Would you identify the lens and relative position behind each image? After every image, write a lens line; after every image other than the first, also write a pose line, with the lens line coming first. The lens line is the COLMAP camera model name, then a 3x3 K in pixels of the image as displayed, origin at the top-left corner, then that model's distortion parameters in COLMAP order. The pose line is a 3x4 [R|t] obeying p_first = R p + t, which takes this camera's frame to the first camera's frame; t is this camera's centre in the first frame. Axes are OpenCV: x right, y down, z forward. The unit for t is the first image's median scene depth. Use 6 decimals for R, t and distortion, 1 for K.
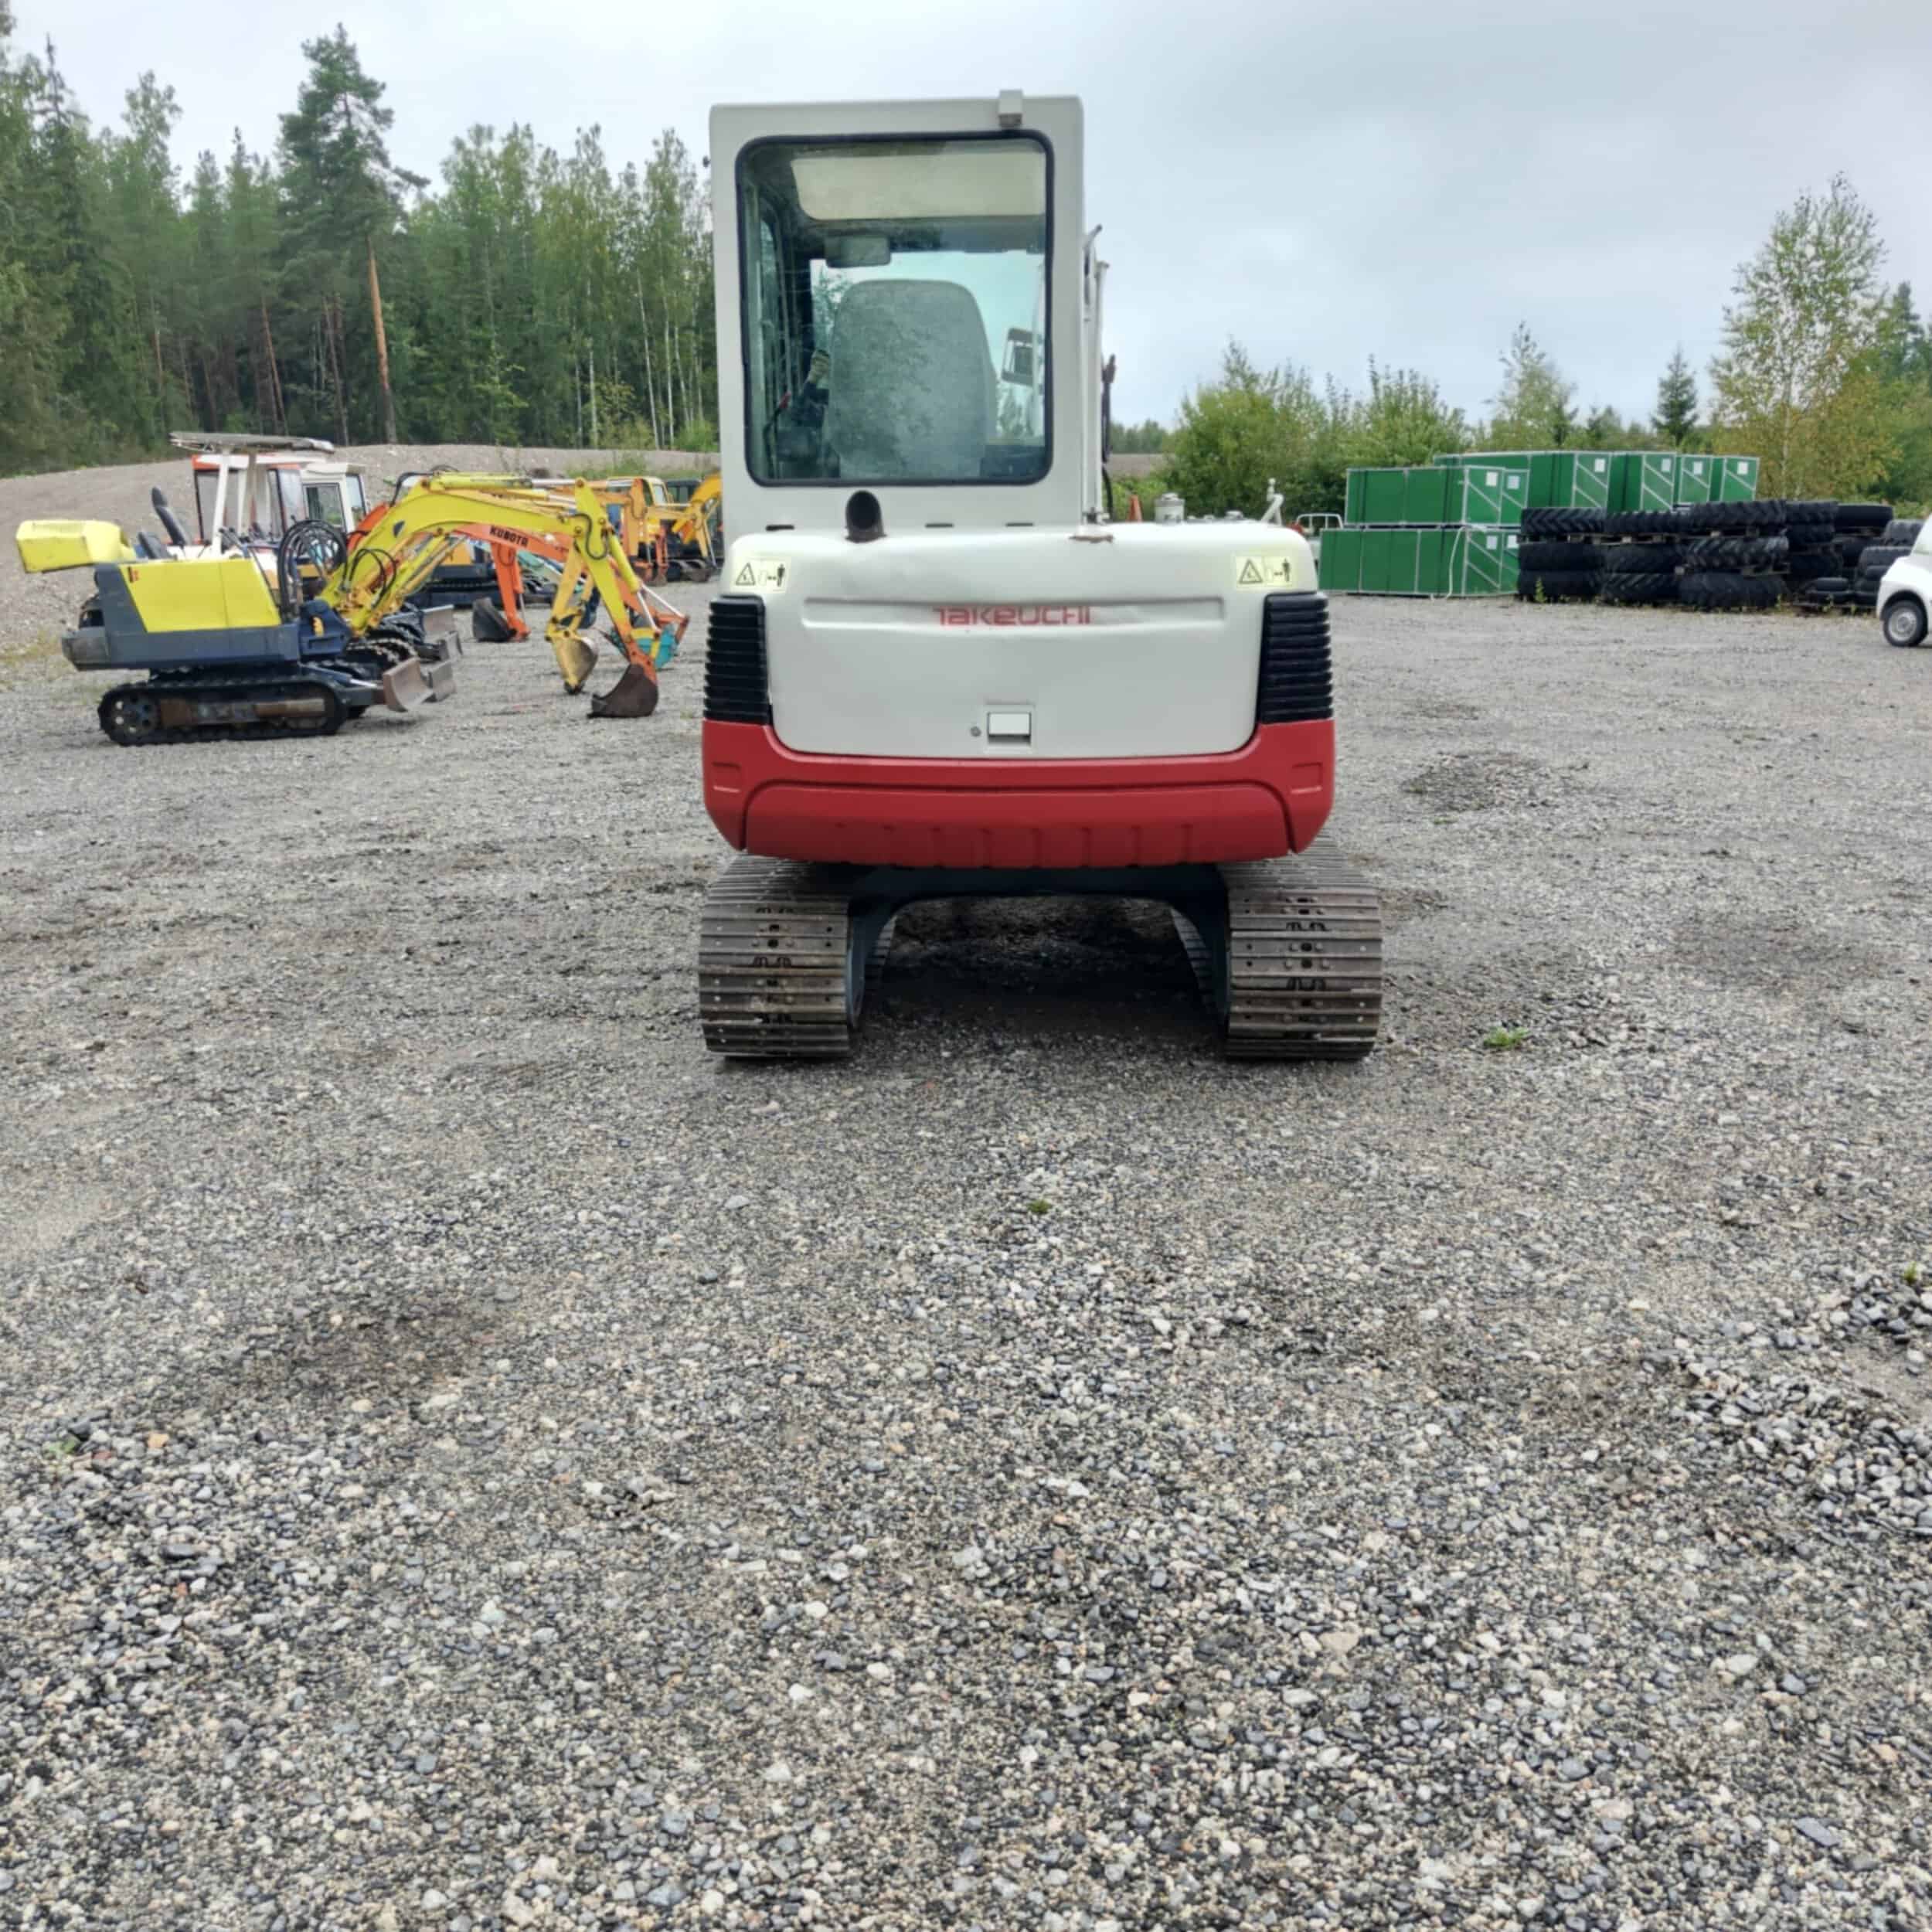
lens RADIAL K [[1798.6, 0, 963.4], [0, 1798.6, 1013.6], [0, 0, 1]] dist [0.002184, 0.010398]
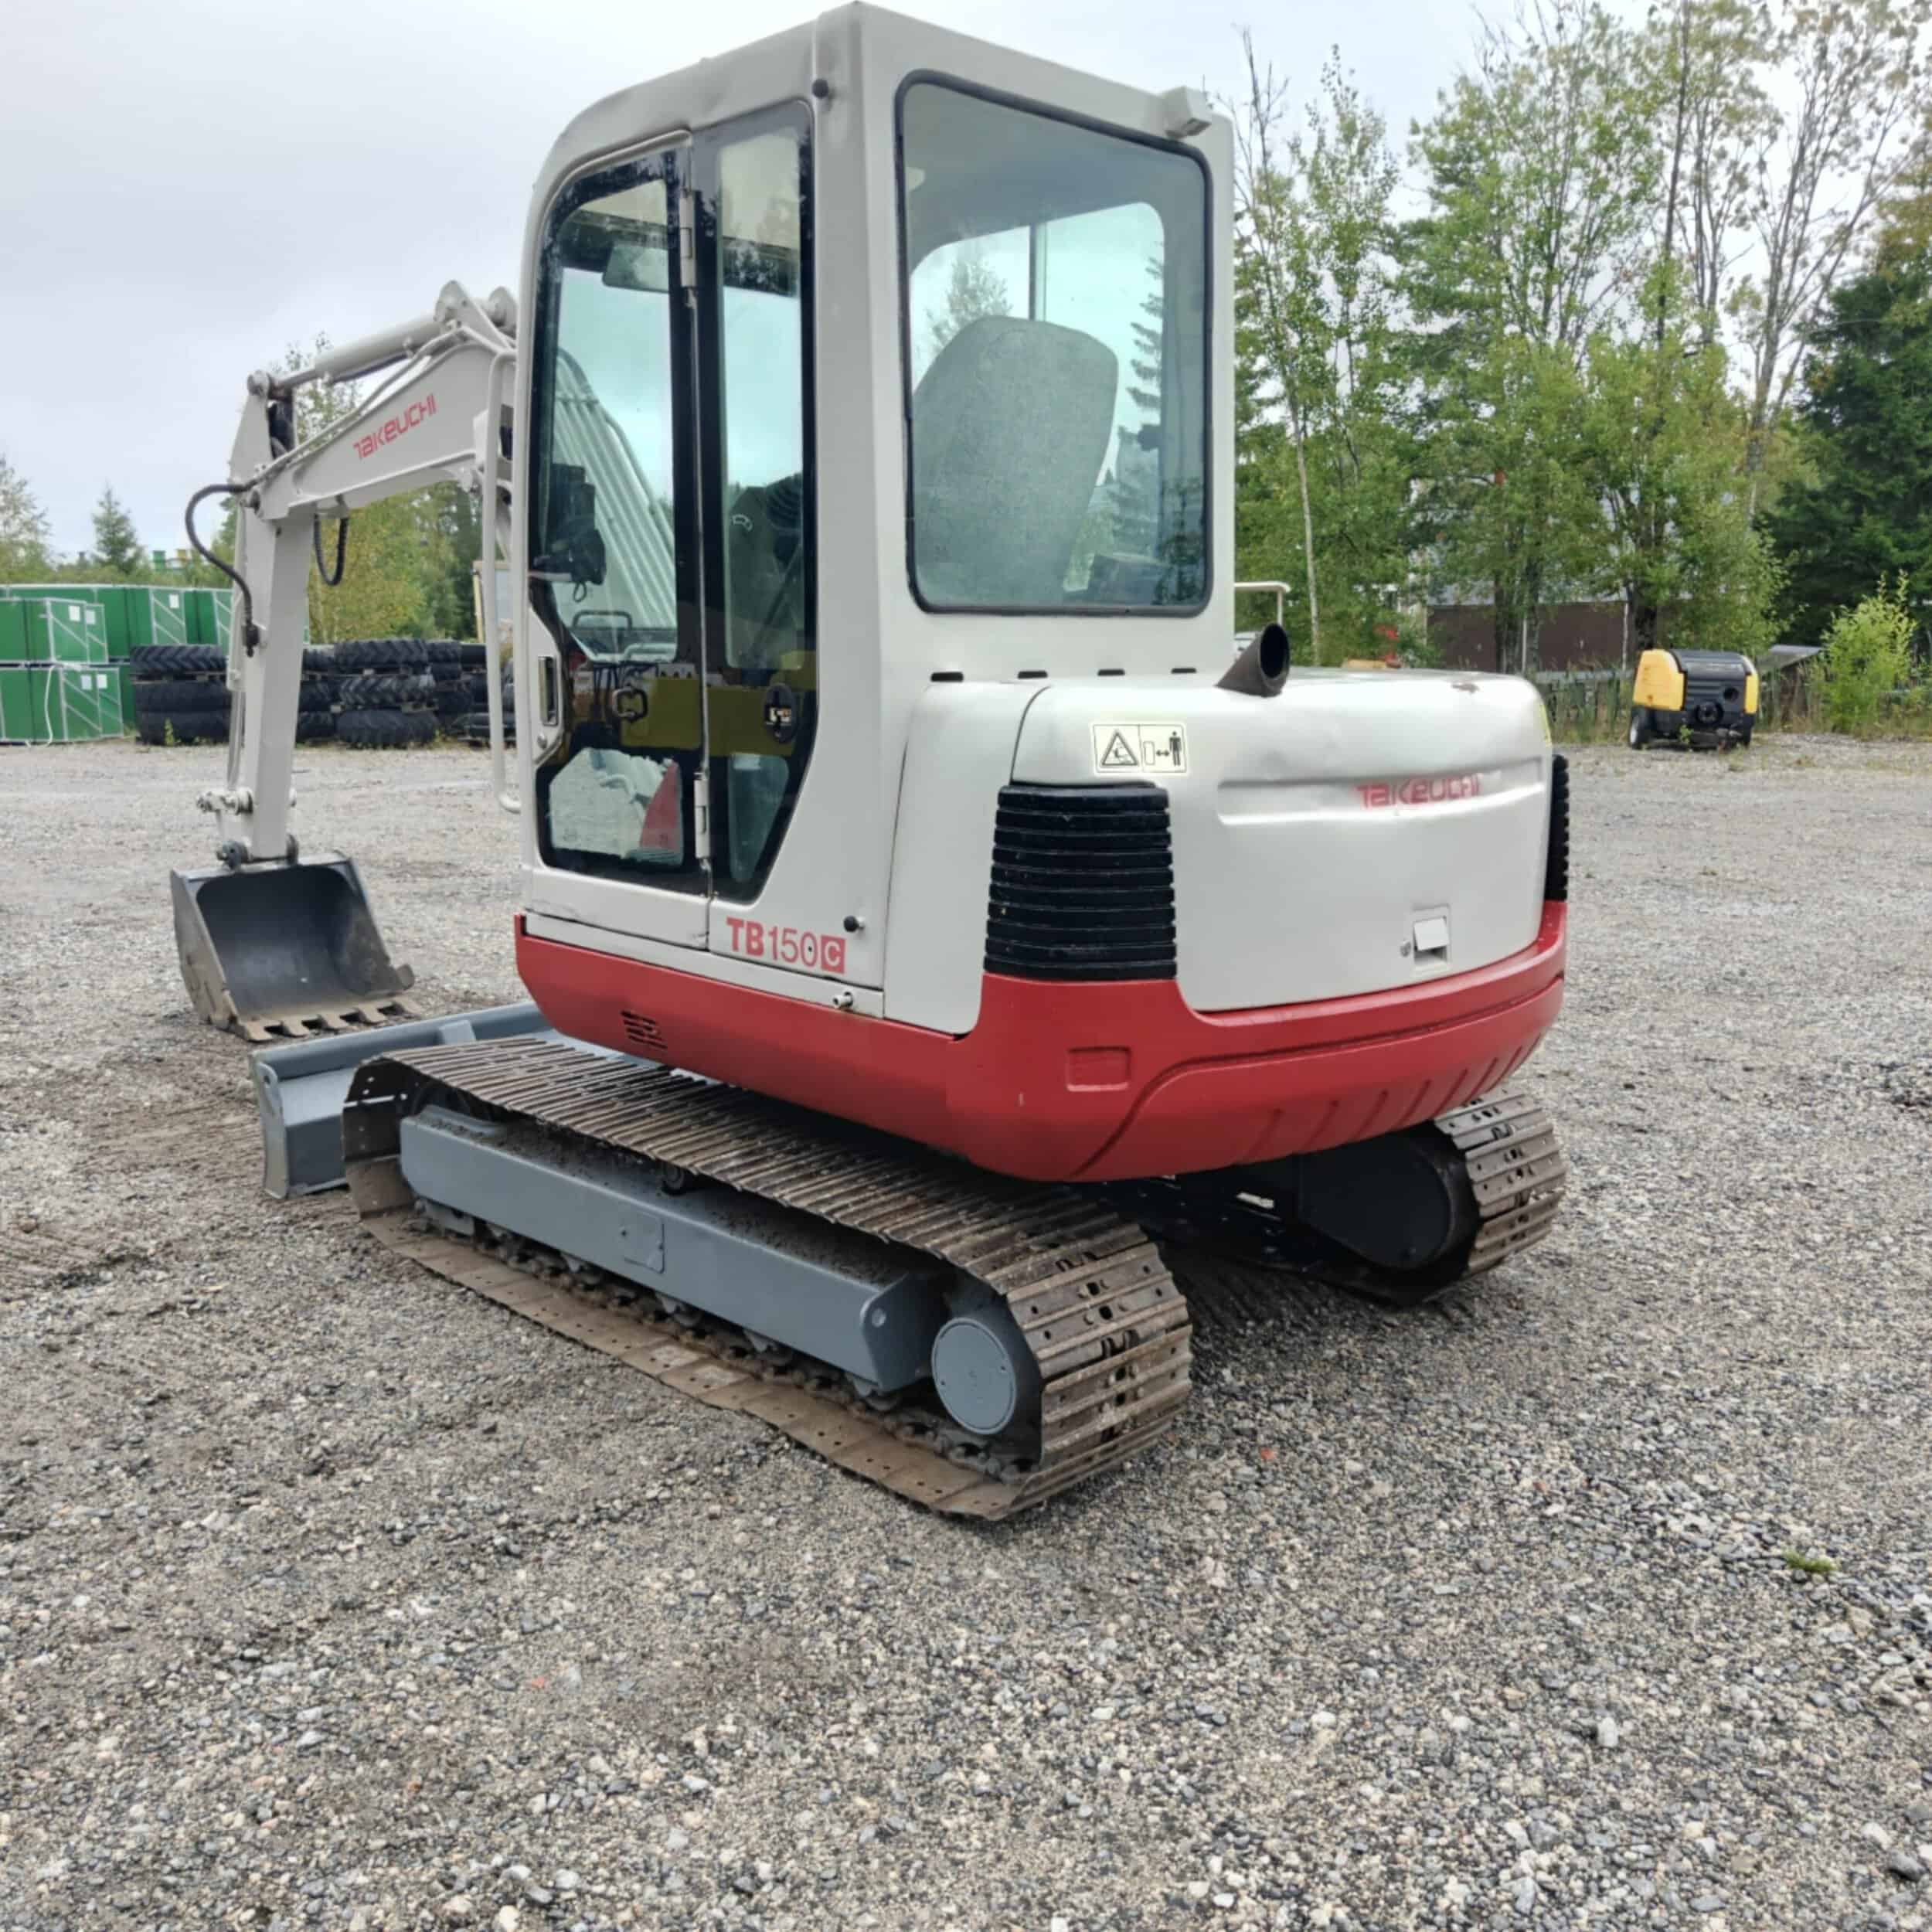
lens RADIAL K [[1813.1, 0, 964.3], [0, 1813.1, 974.1], [0, 0, 1]] dist [0.003858, 0.002206]
pose [[0.678928, -0.126887, 0.723157, -0.481660], [0.194695, 0.980806, -0.010692, -0.130656], [-0.707920, 0.148054, 0.690601, 0.467929]]
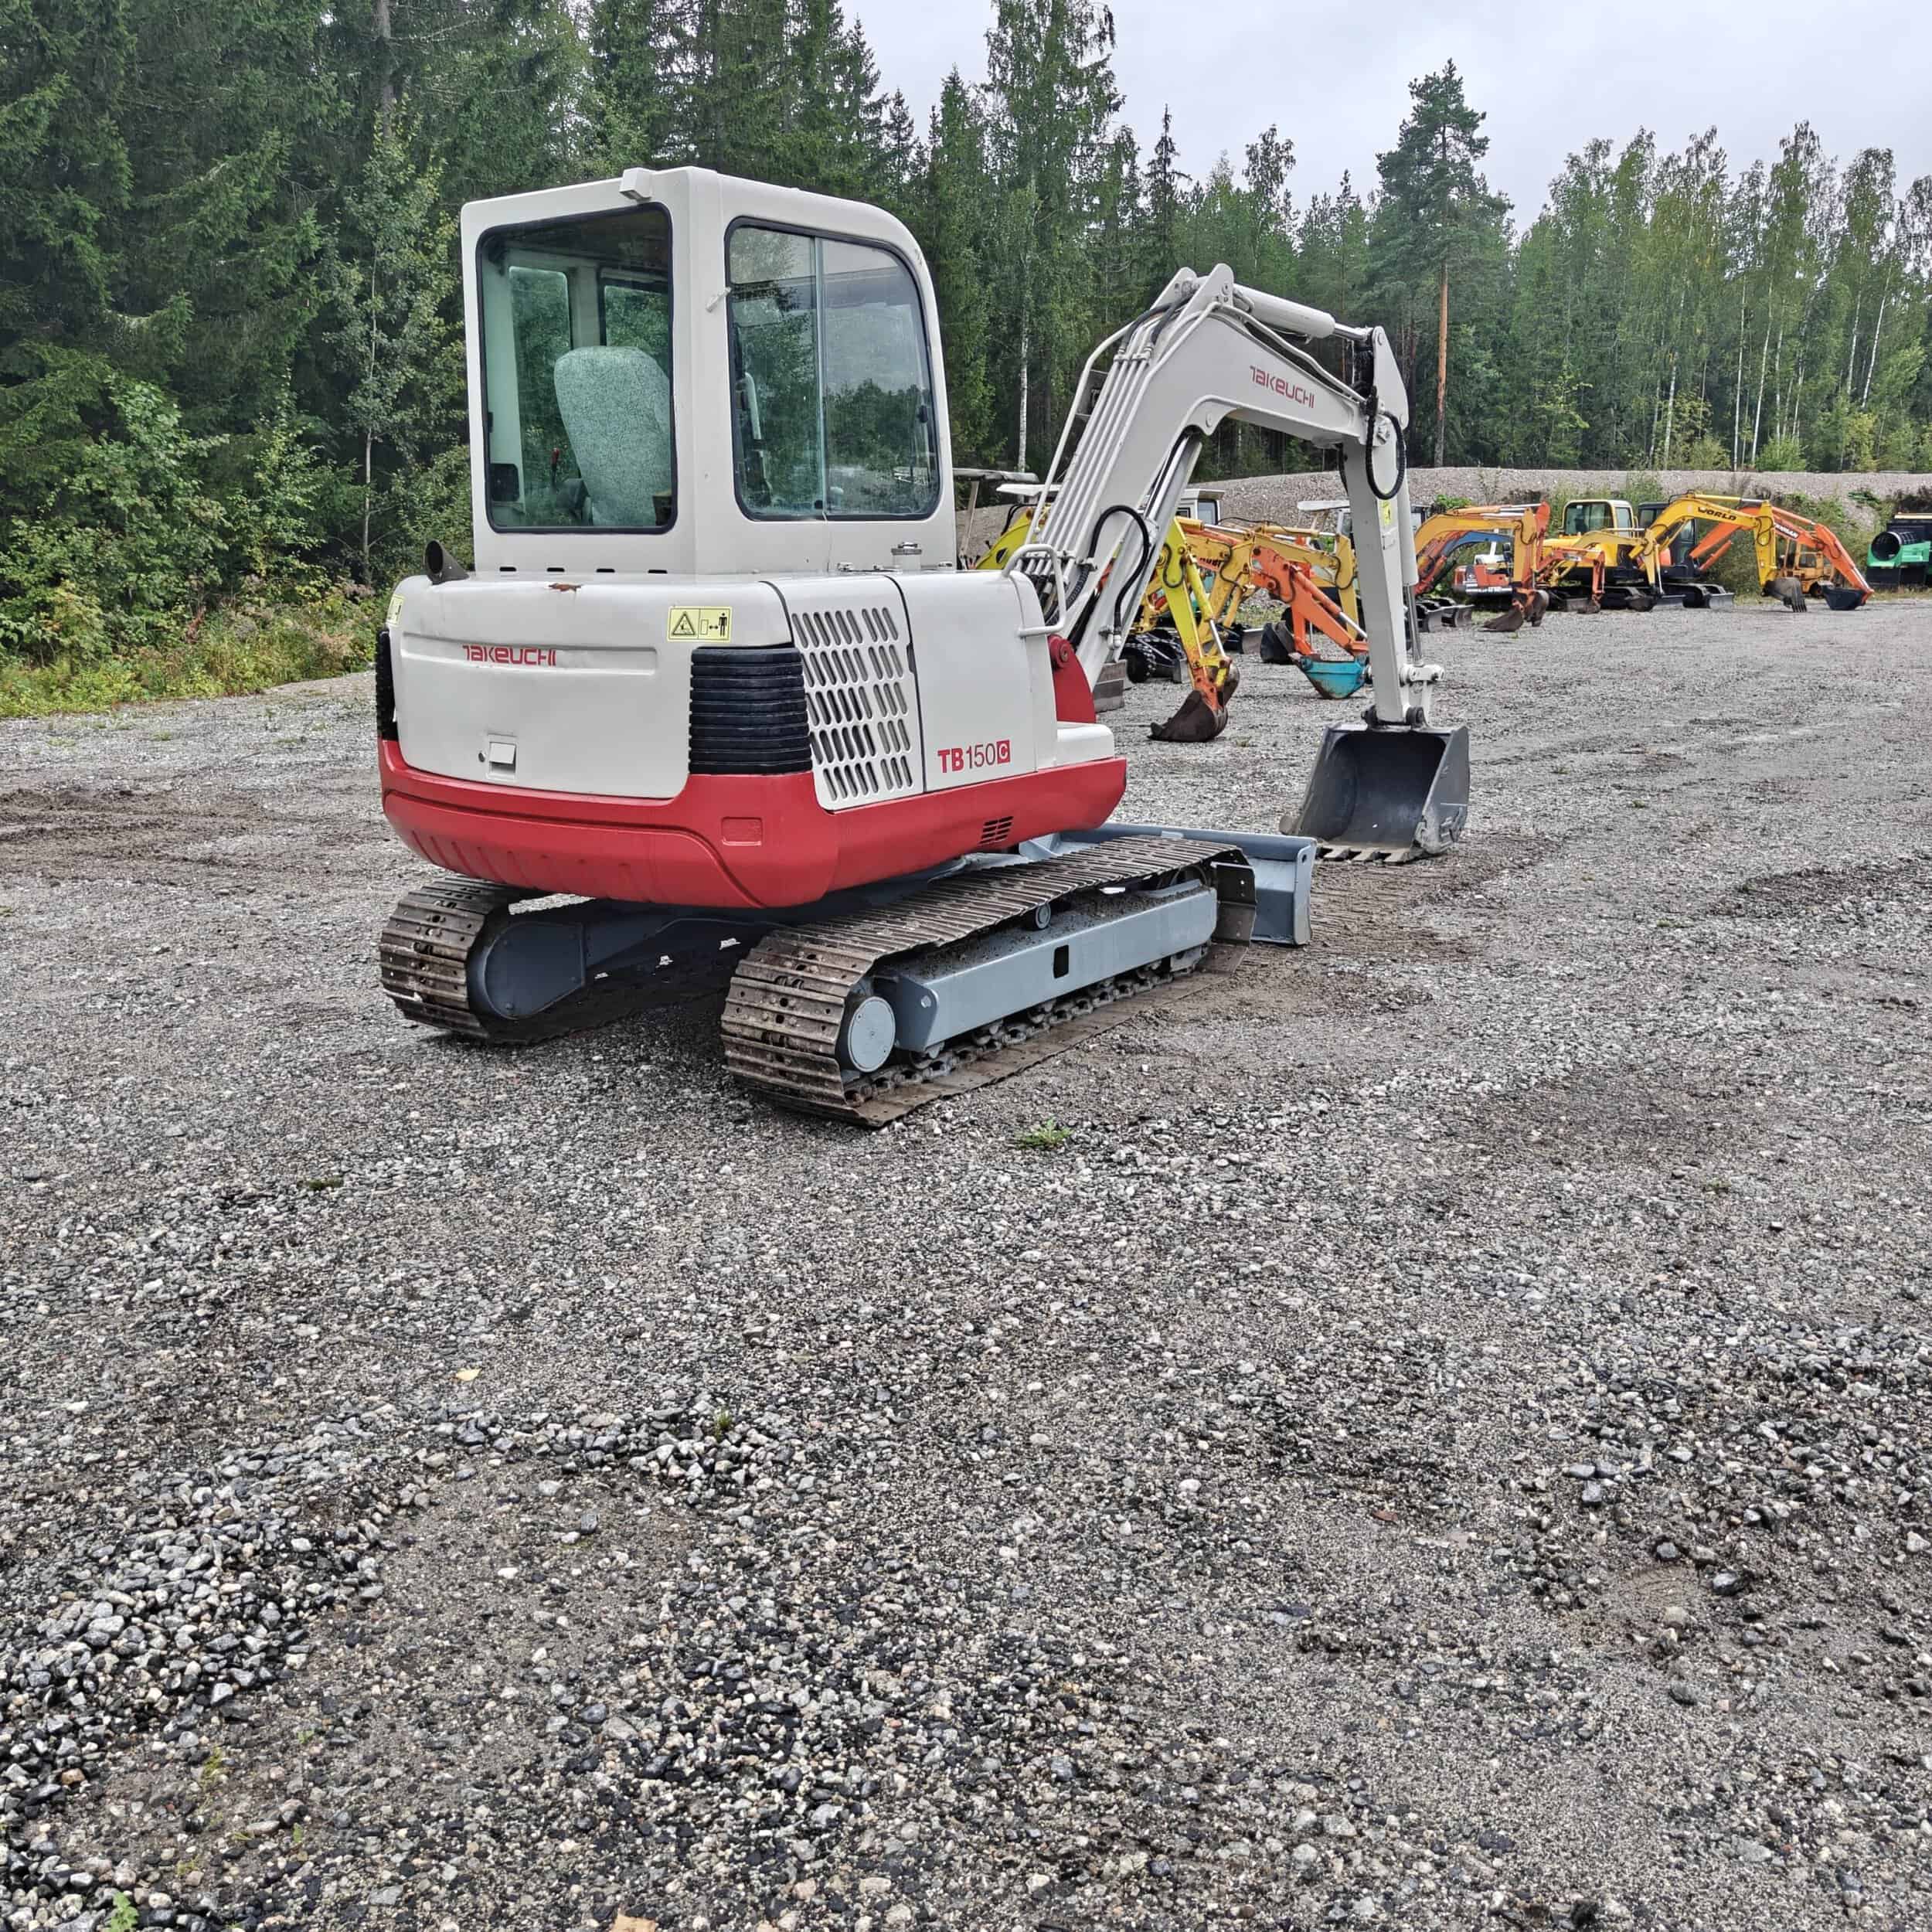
lens RADIAL K [[1816.4, 0, 965.0], [0, 1816.4, 982.9], [0, 0, 1]] dist [0.014108, 0.008540]
pose [[0.844282, 0.138443, -0.517708, 0.637892], [-0.153379, 0.988067, 0.014093, -0.061966], [0.513481, 0.067507, 0.855441, 0.158262]]
